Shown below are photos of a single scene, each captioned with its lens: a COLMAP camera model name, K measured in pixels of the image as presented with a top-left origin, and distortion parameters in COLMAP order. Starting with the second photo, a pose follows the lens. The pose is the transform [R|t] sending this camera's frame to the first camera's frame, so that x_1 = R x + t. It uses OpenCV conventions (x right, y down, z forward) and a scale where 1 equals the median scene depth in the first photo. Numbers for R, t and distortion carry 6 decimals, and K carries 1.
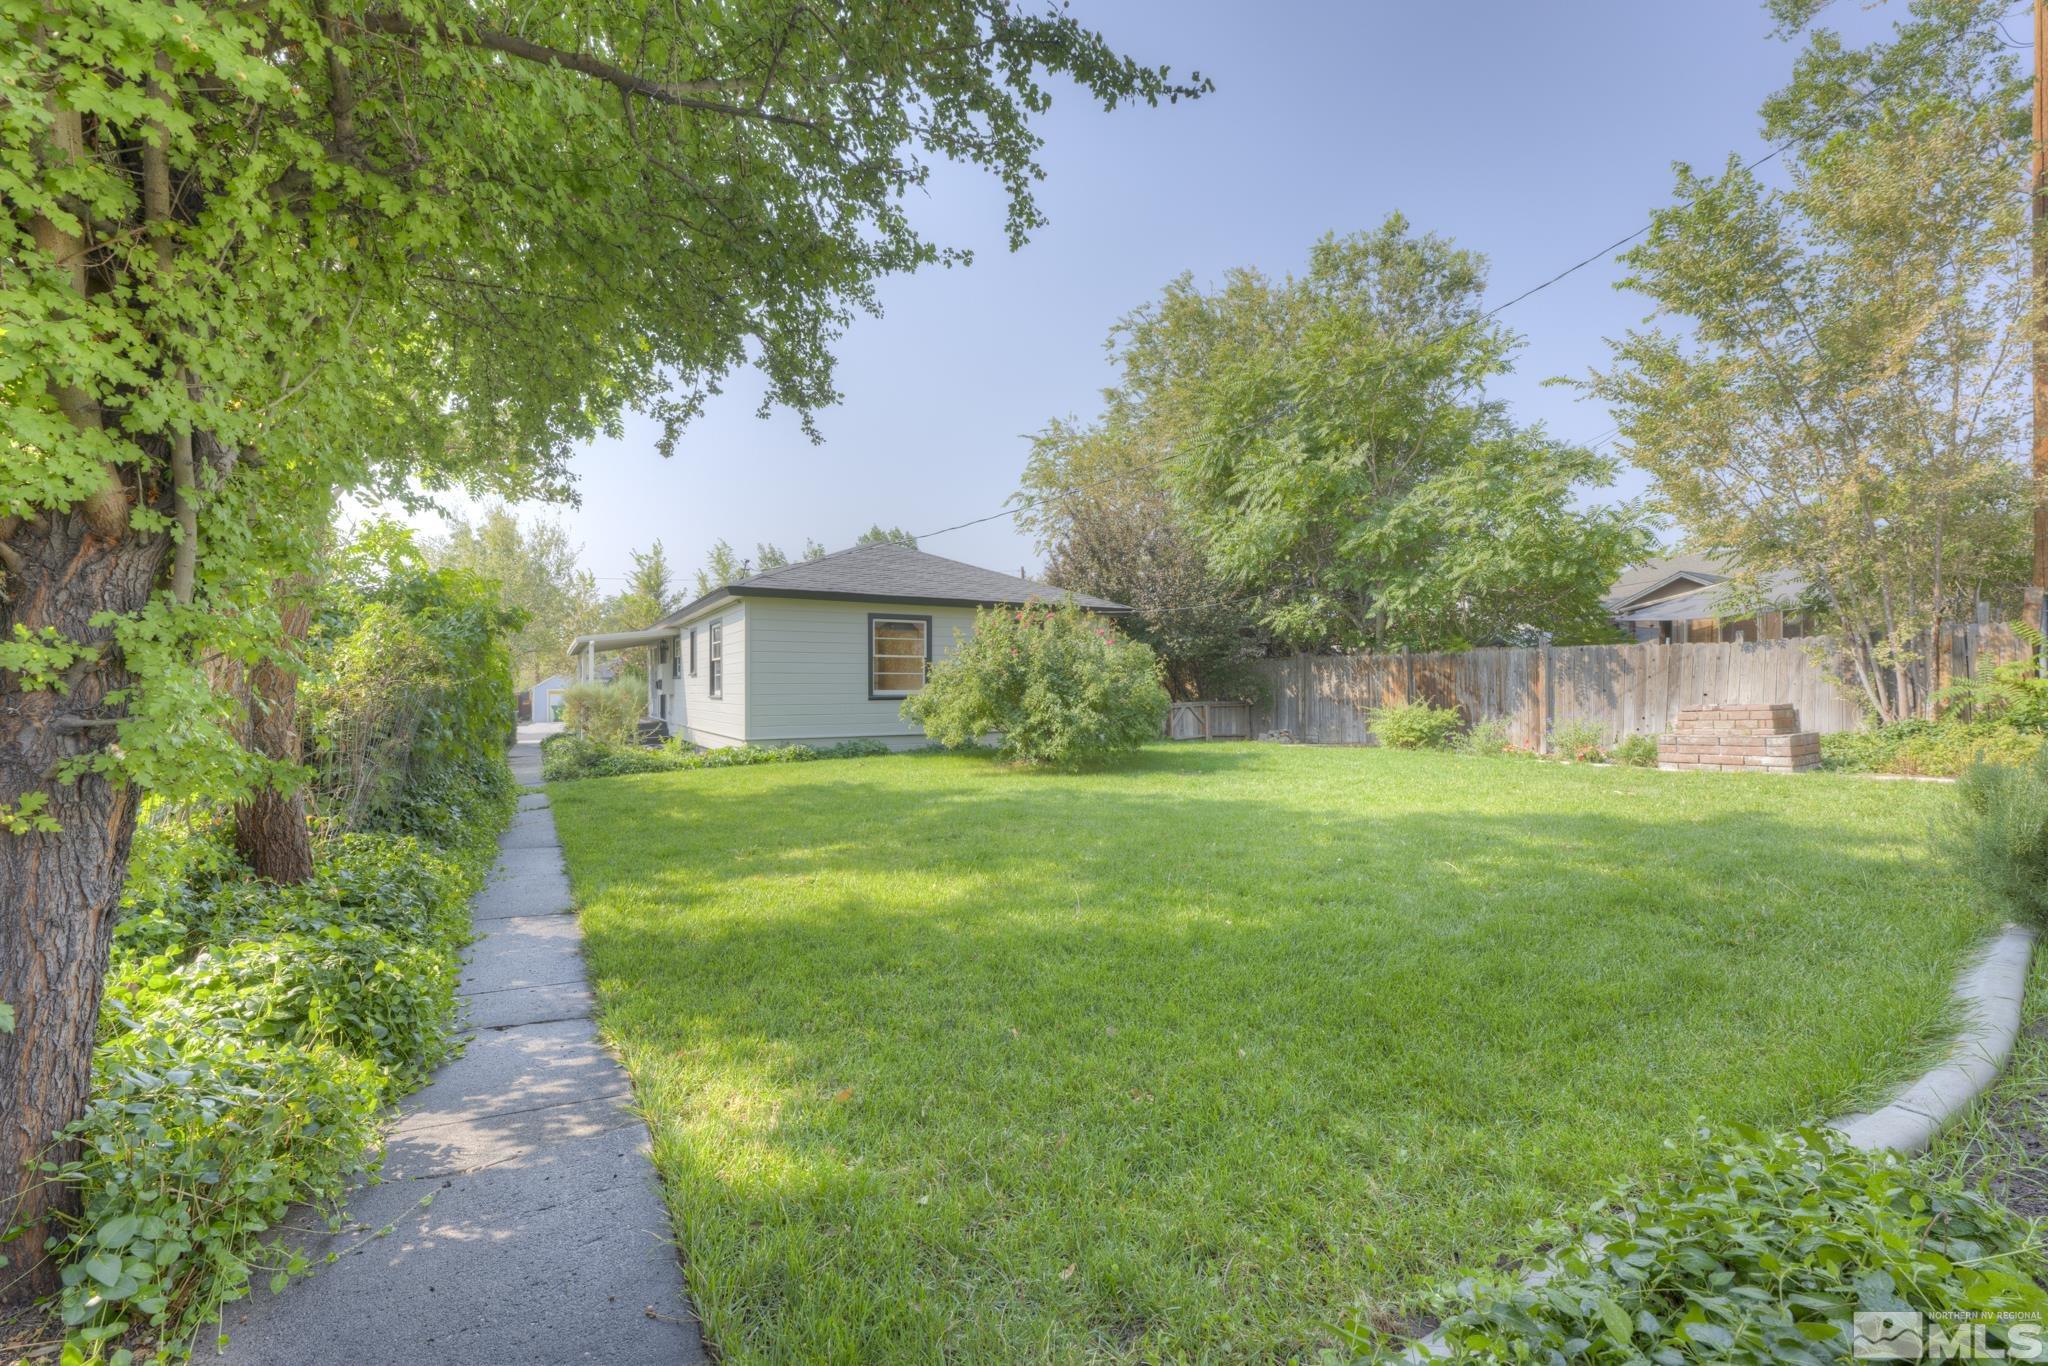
lens RADIAL K [[822.4, 0, 1044.9], [0, 822.4, 672.5], [0, 0, 1]] dist [0.006279, -0.000224]
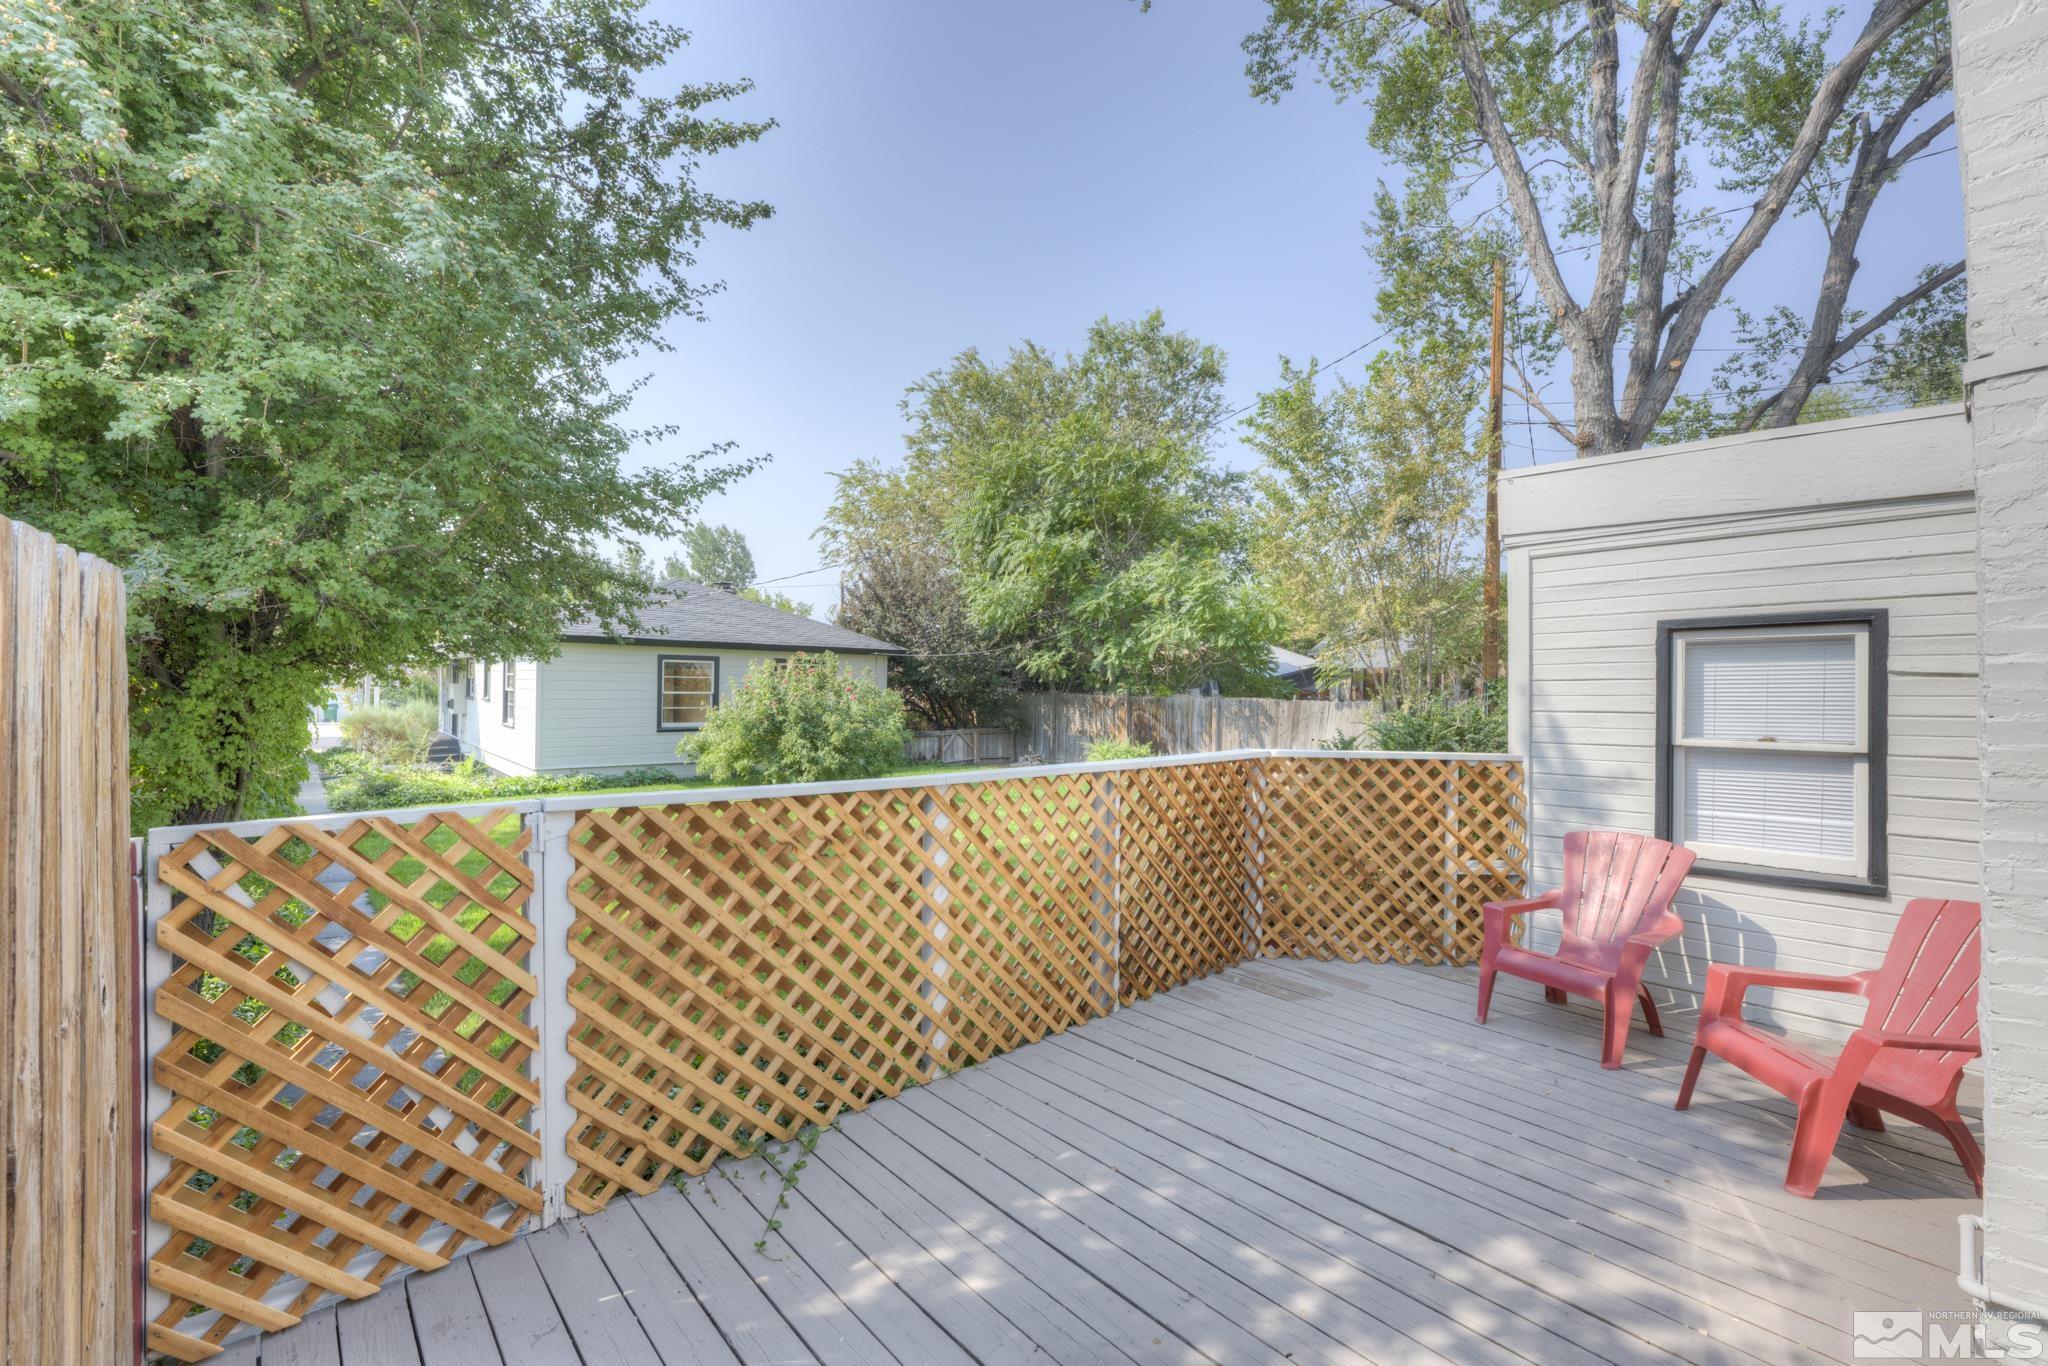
lens RADIAL K [[822.4, 0, 1036.4], [0, 822.4, 691.9], [0, 0, 1]] dist [0.006279, -0.000224]
pose [[0.983820, 0.018591, 0.178194, 0.088349], [-0.022625, 0.999531, 0.020631, -0.052948], [-0.177727, -0.024328, 0.983779, -0.186628]]
